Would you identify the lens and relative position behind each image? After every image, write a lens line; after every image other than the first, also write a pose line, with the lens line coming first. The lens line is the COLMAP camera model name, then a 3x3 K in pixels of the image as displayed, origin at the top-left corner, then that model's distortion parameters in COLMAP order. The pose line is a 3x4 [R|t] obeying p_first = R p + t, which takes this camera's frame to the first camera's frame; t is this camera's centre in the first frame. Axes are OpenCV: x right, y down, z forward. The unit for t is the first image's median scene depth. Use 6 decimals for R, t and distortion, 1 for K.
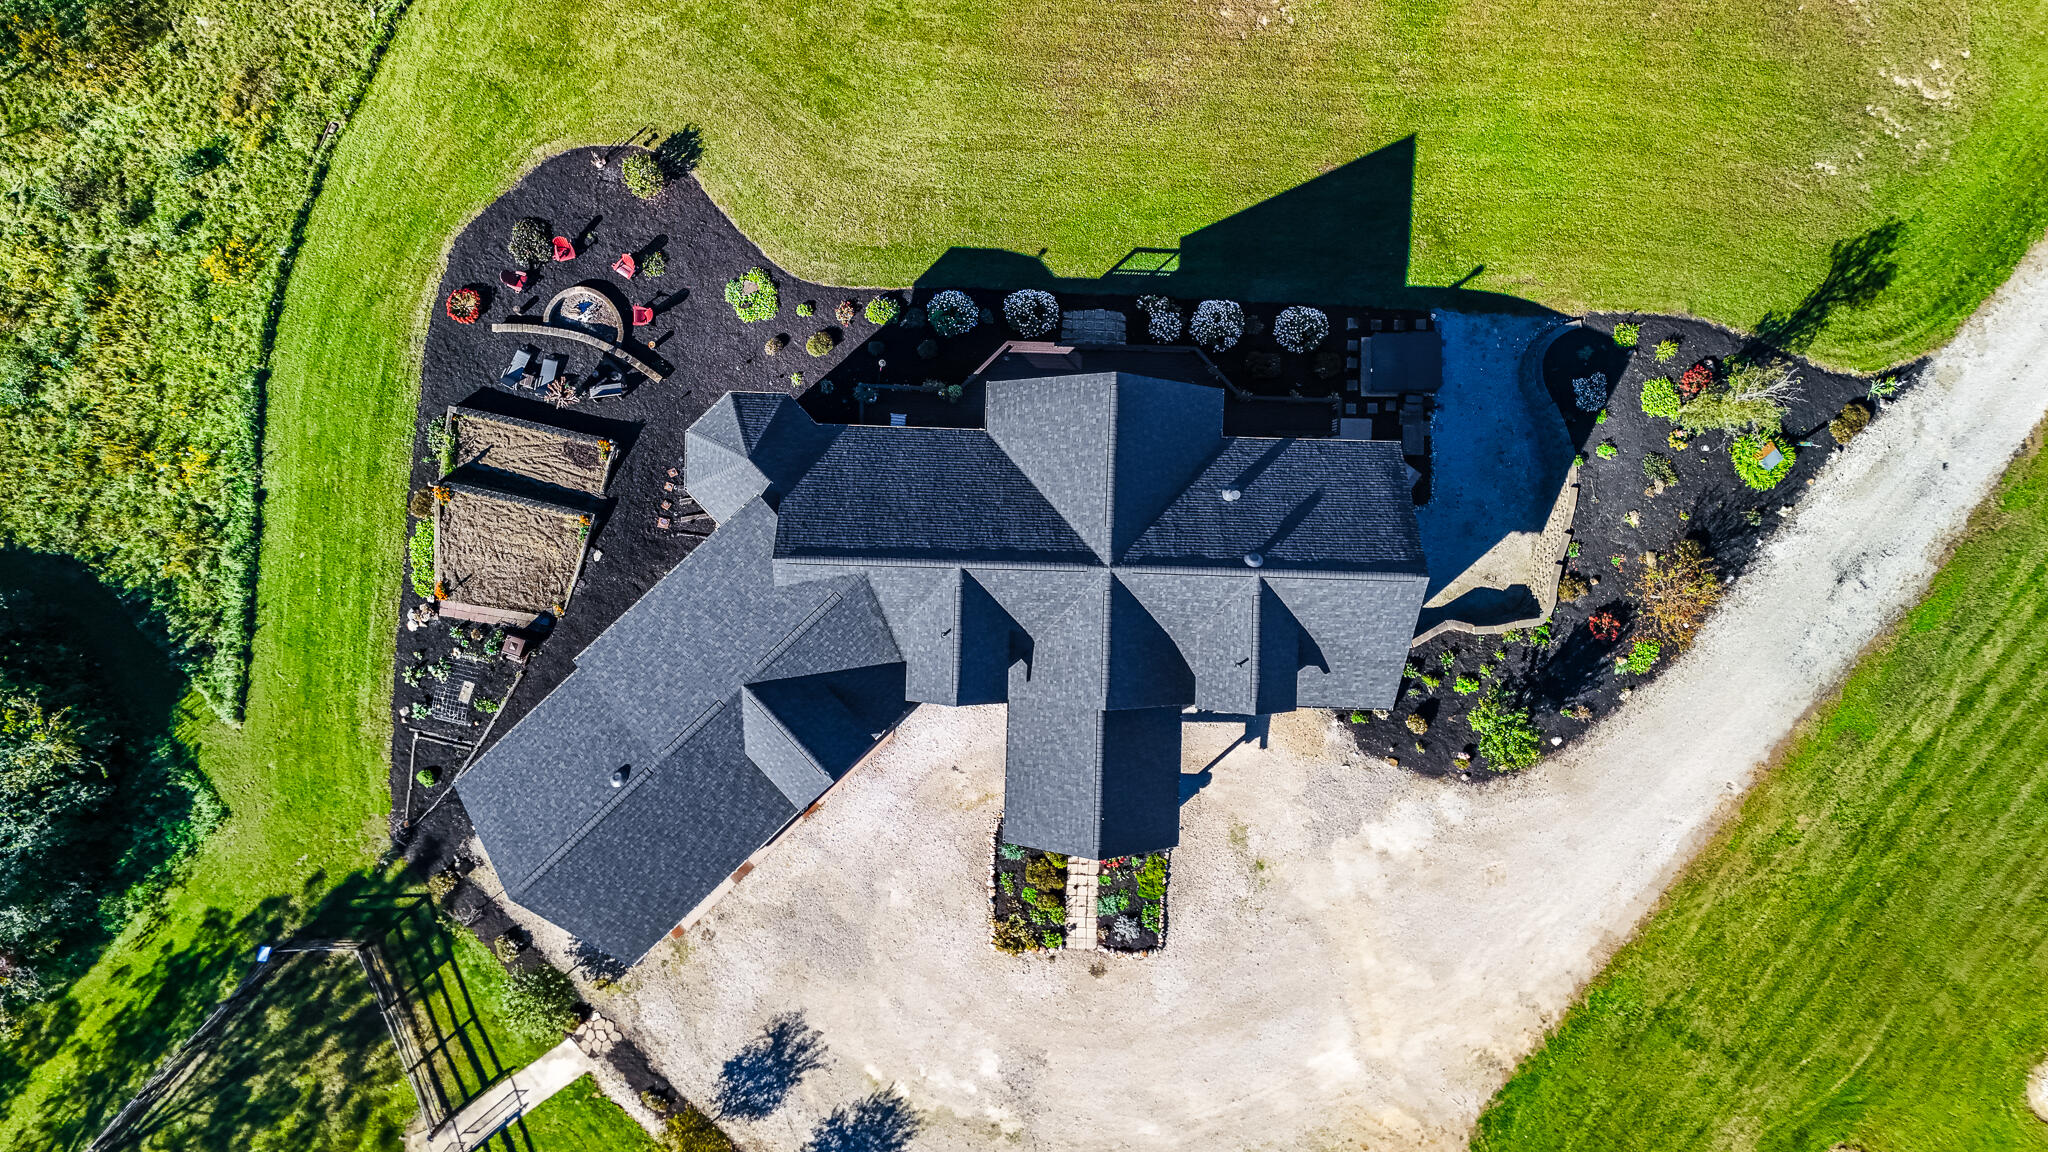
lens RADIAL K [[1491.1, 0, 1029.9], [0, 1491.1, 576.1], [0, 0, 1]] dist [0.099287, -0.078345]
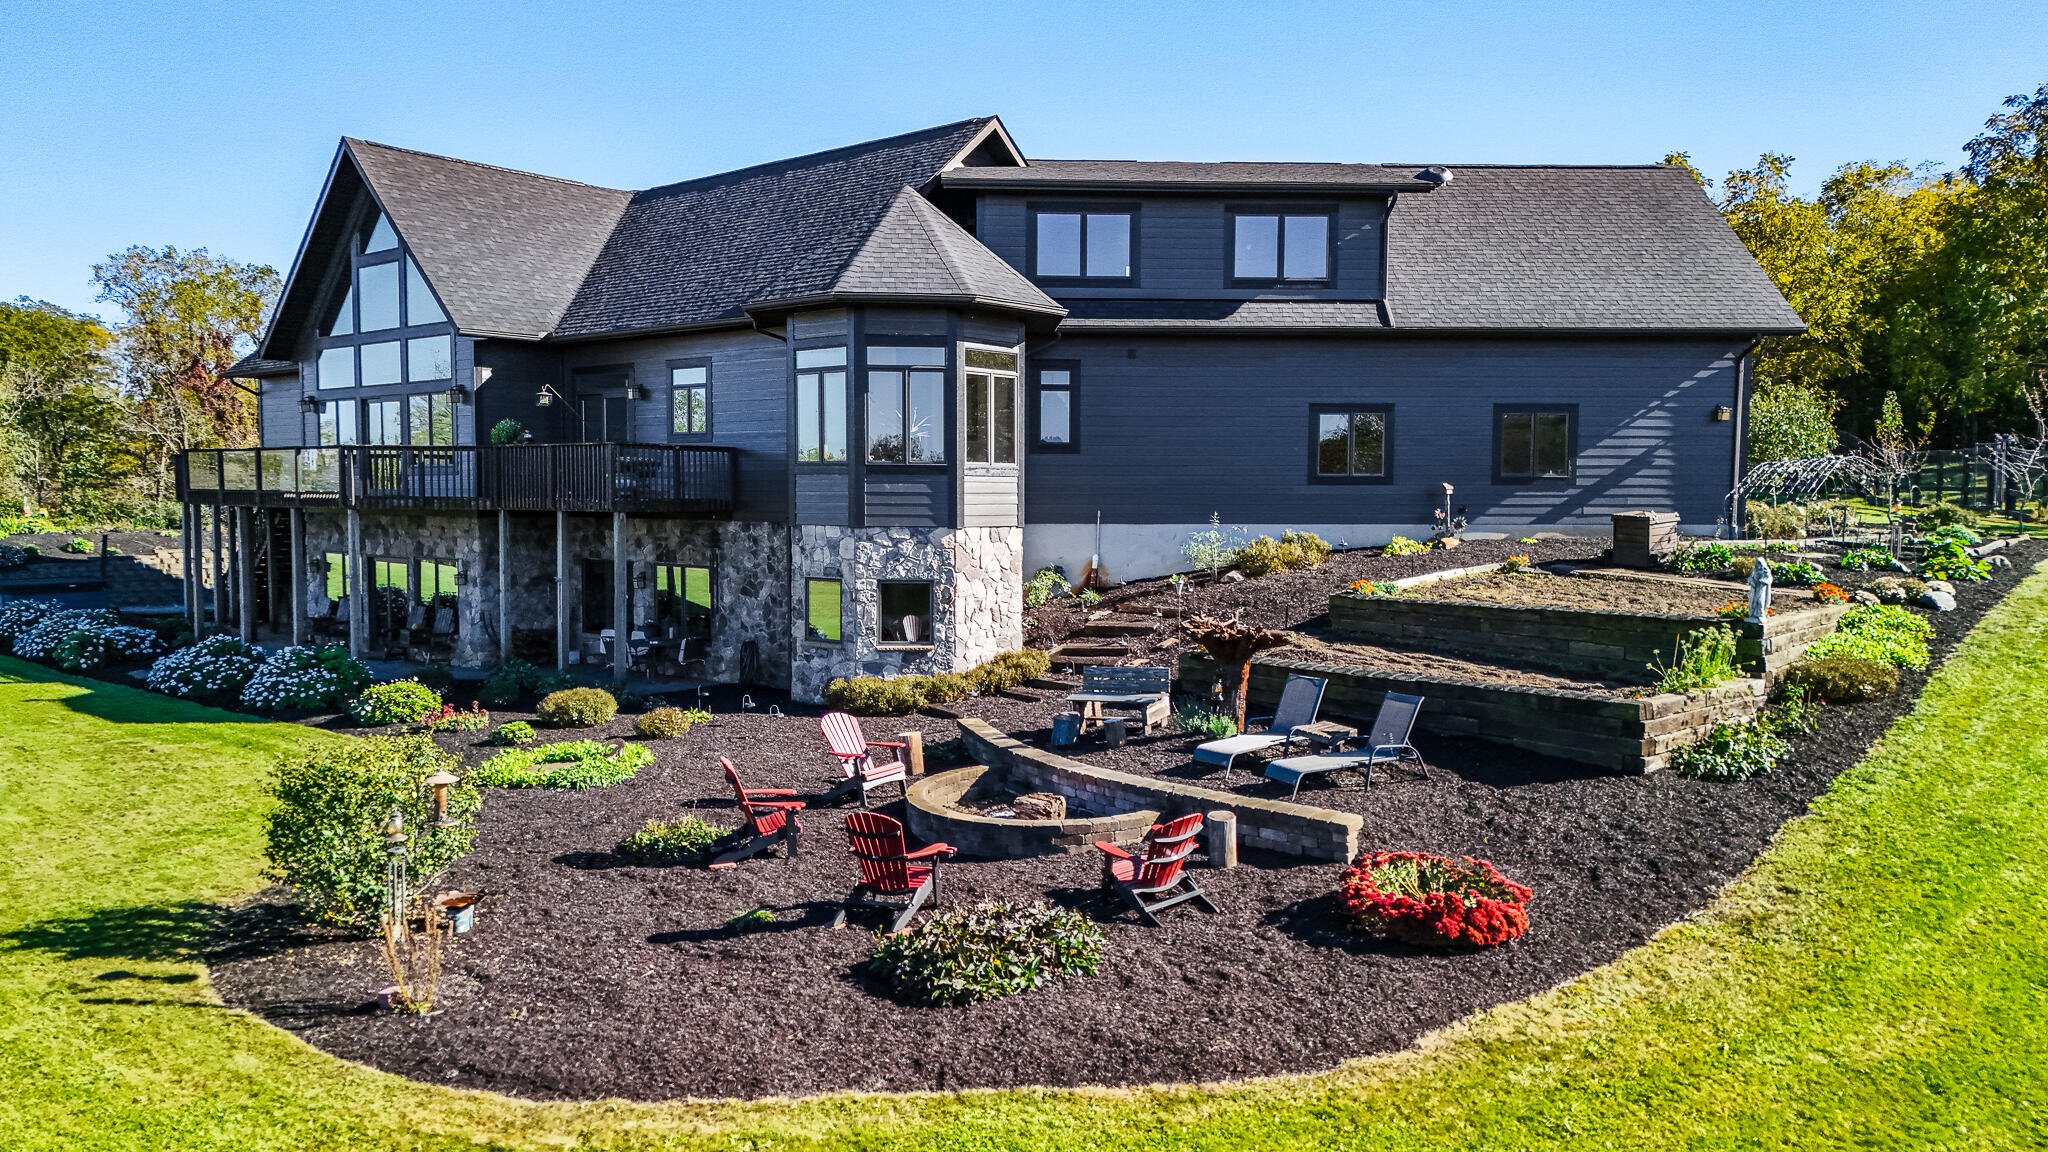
lens RADIAL K [[1489.4, 0, 1029.8], [0, 1489.4, 577.2], [0, 0, 1]] dist [0.107713, -0.090823]
pose [[-0.771728, -0.071095, 0.631967, -0.457054], [0.635617, -0.053926, 0.770119, -0.367114], [-0.020672, 0.996011, 0.086805, 0.944445]]
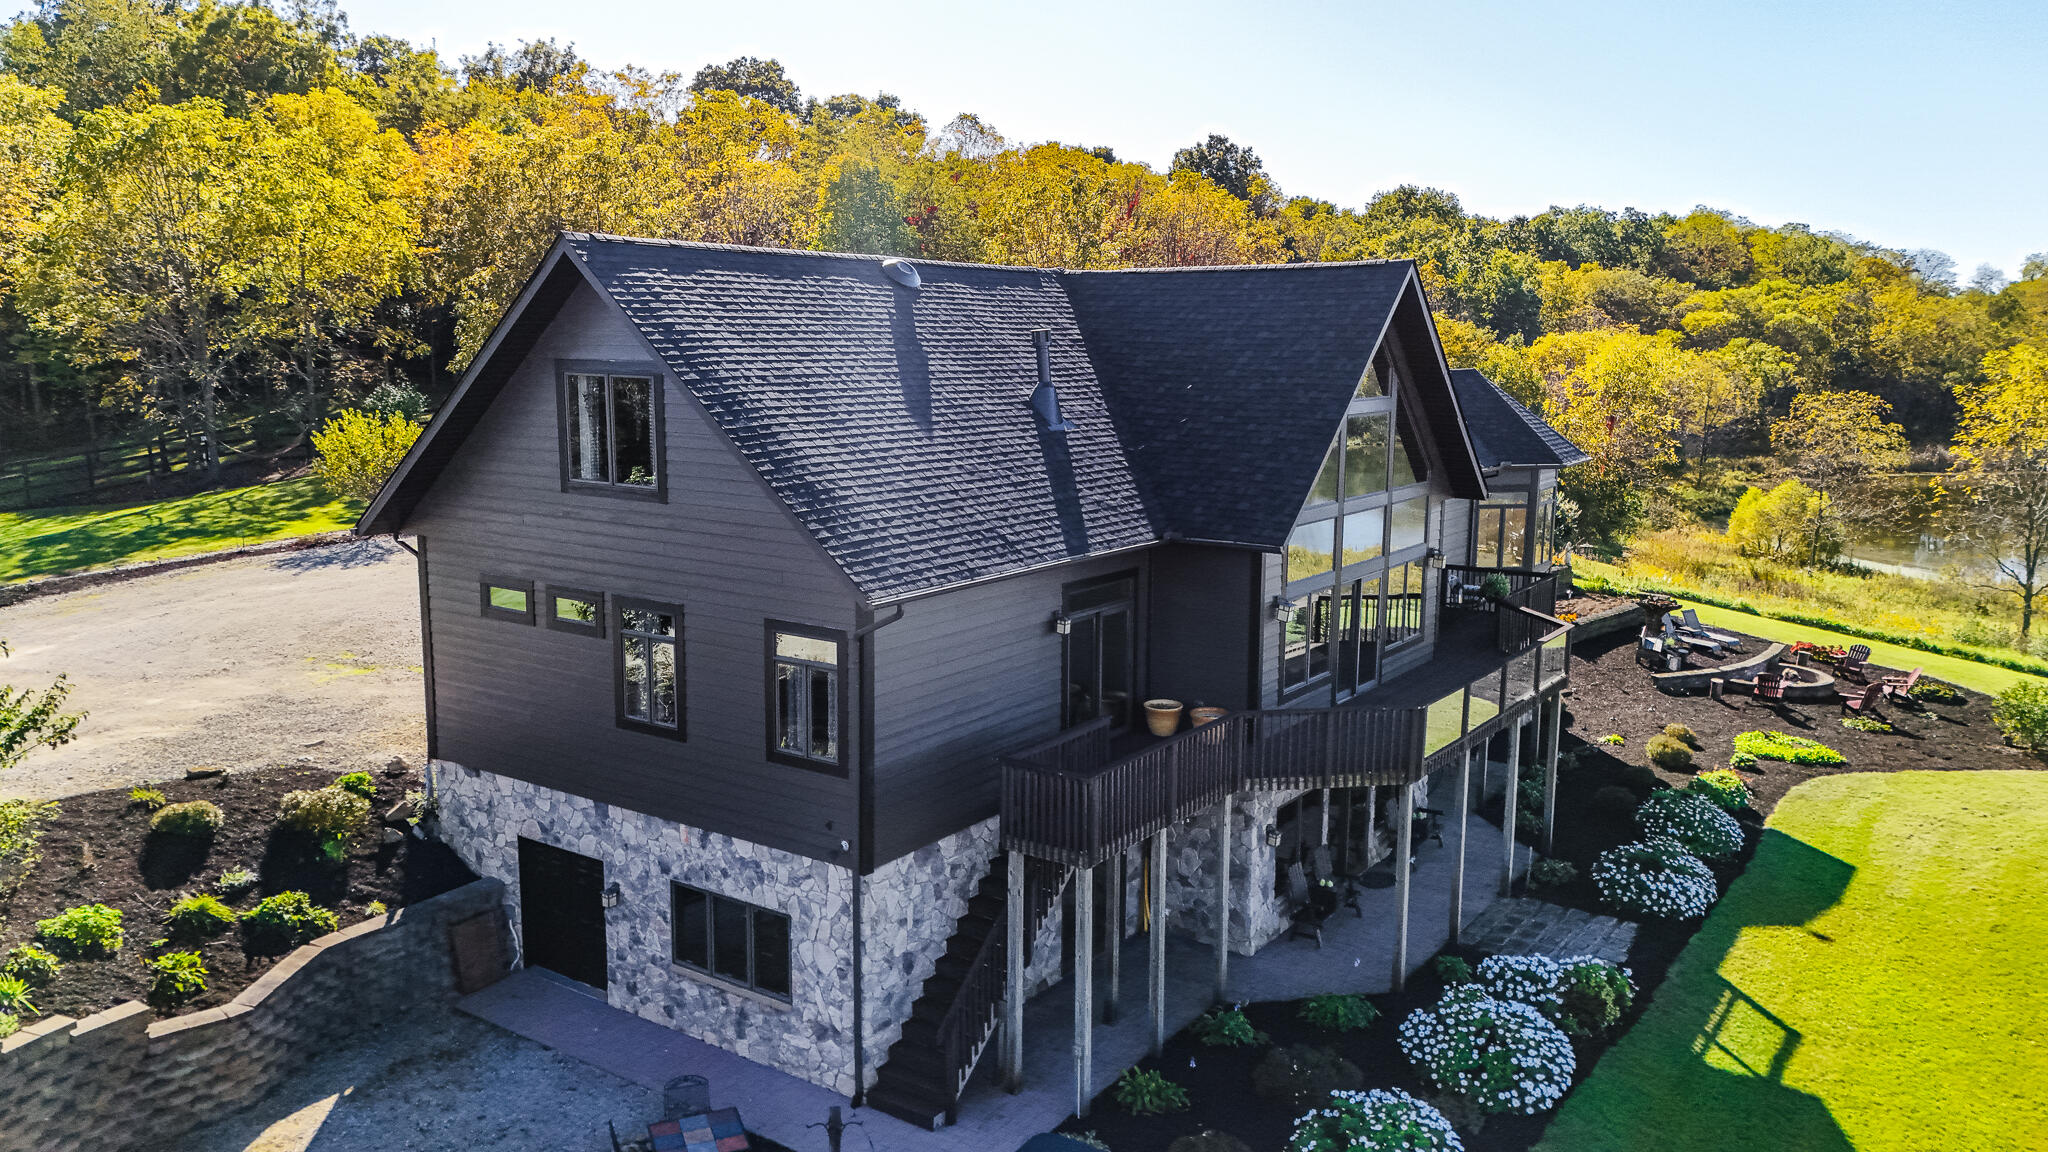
lens RADIAL K [[1469.6, 0, 1056.9], [0, 1469.6, 571.5], [0, 0, 1]] dist [0.049193, -0.002990]
pose [[-0.544722, 0.094652, -0.833258, 0.426403], [-0.837778, -0.105857, 0.535652, -0.251858], [-0.037506, 0.989866, 0.136960, 0.879264]]
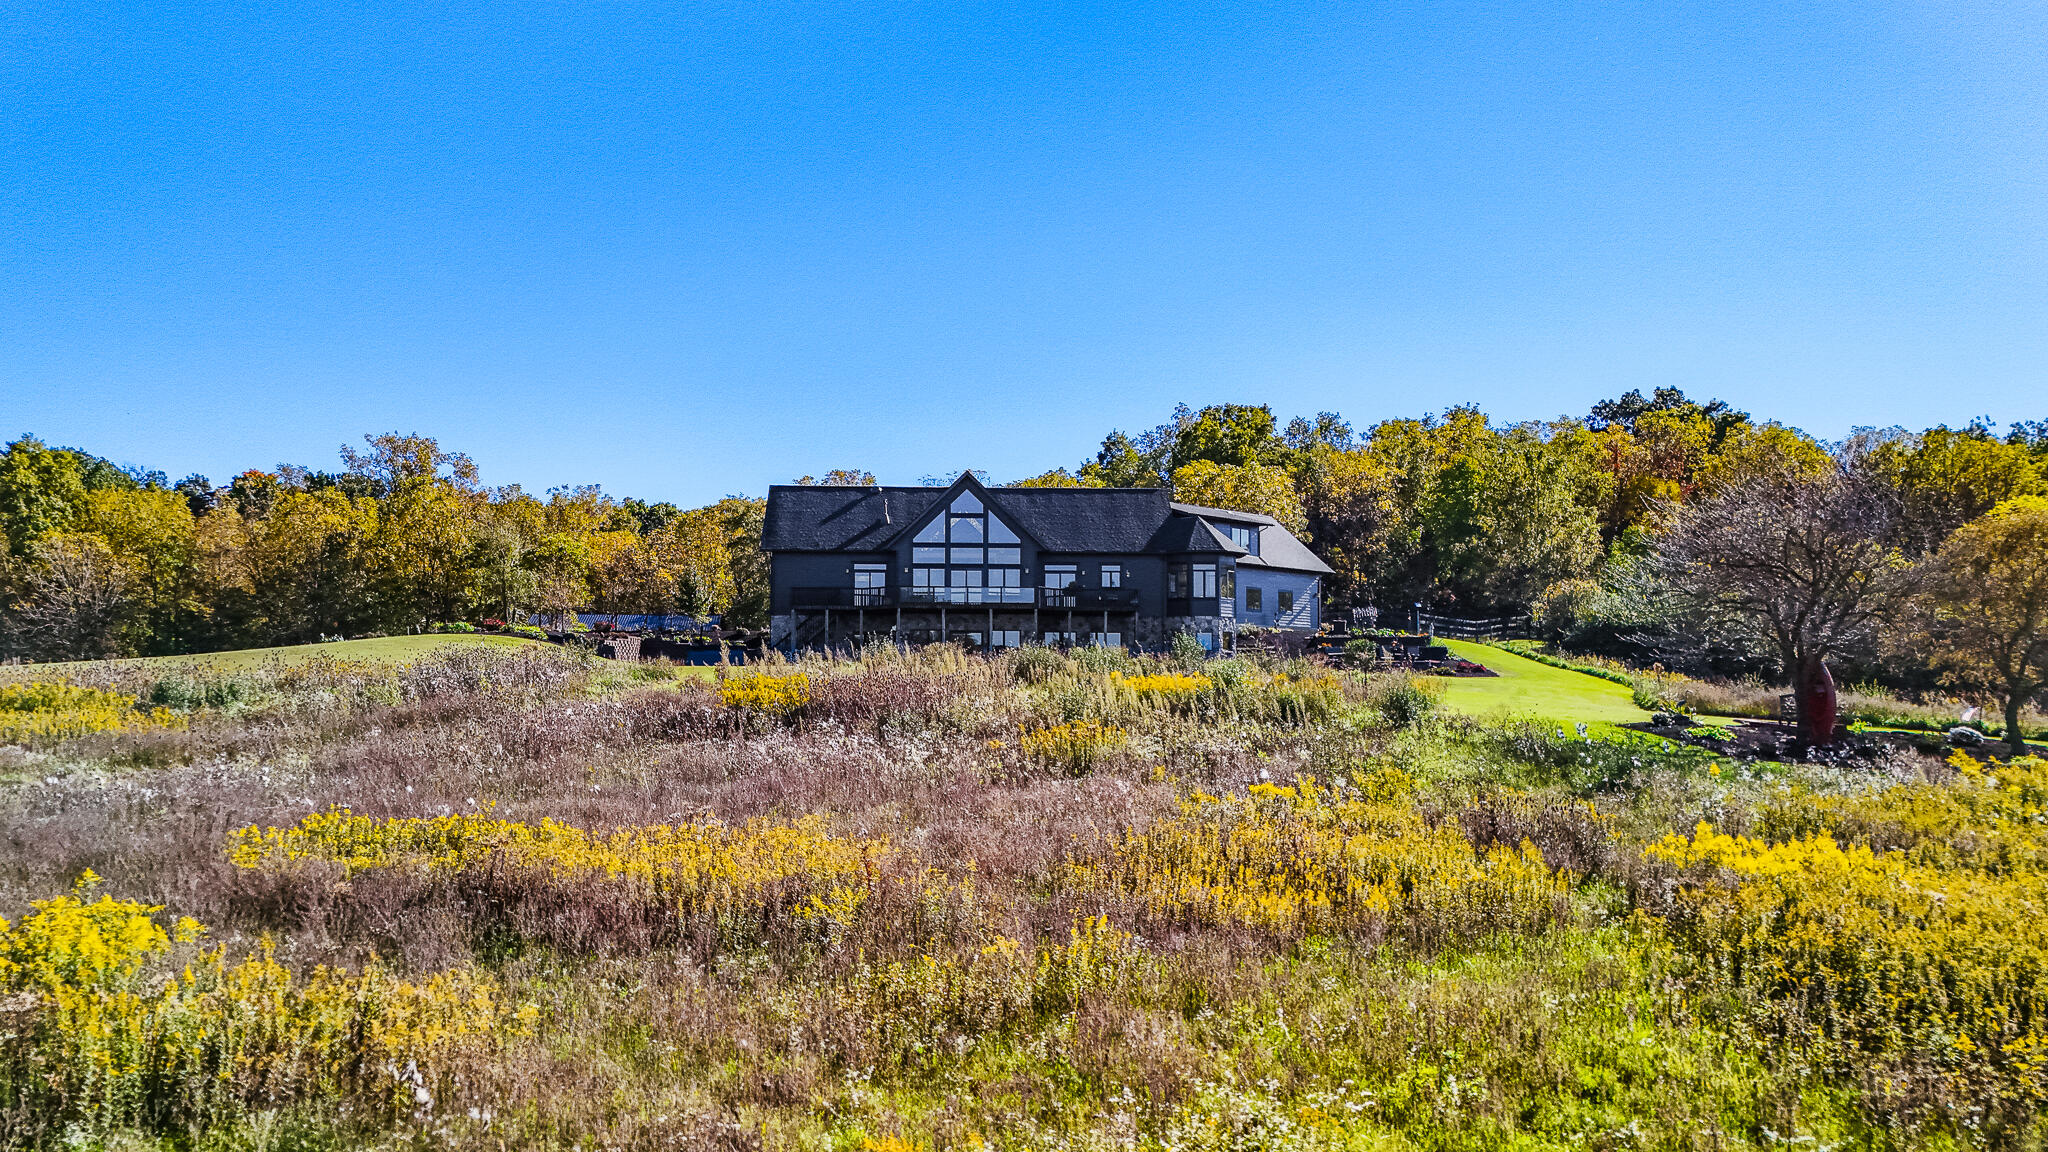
lens RADIAL K [[1521.6, 0, 1013.1], [0, 1521.6, 576.9], [0, 0, 1]] dist [0.104817, -0.083167]
pose [[-0.995893, -0.040457, -0.080995, 0.111503], [-0.083325, 0.059665, 0.994735, -1.426429], [-0.035411, 0.997398, -0.062791, 1.022111]]
